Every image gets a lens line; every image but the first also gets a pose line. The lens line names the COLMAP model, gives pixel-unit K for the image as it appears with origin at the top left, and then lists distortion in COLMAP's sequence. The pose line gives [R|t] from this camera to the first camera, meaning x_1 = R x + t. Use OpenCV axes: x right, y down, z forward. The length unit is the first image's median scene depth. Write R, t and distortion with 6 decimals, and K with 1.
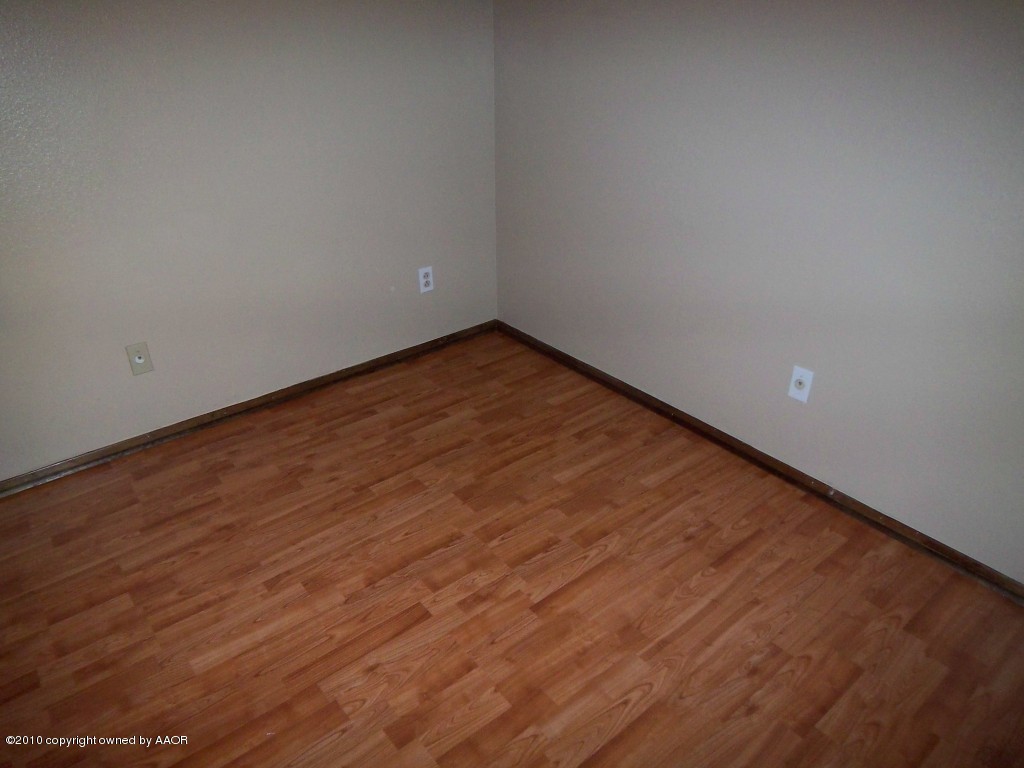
lens RADIAL K [[690.6, 0, 513.2], [0, 690.6, 389.4], [0, 0, 1]] dist [-0.031740, -0.023376]
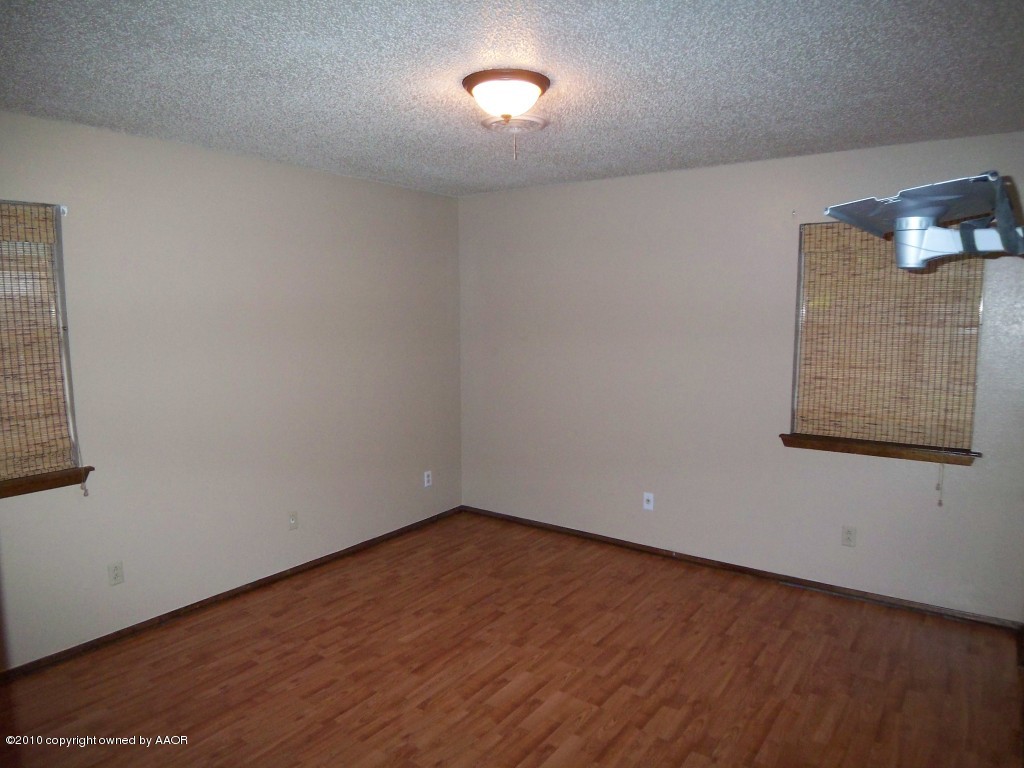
lens RADIAL K [[690.6, 0, 511.9], [0, 690.6, 384.6], [0, 0, 1]] dist [-0.031740, -0.023376]
pose [[0.963857, -0.024747, 0.265270, -0.485449], [0.125041, 0.921221, -0.368397, 0.358338], [-0.235255, 0.388251, 0.891020, -0.824146]]
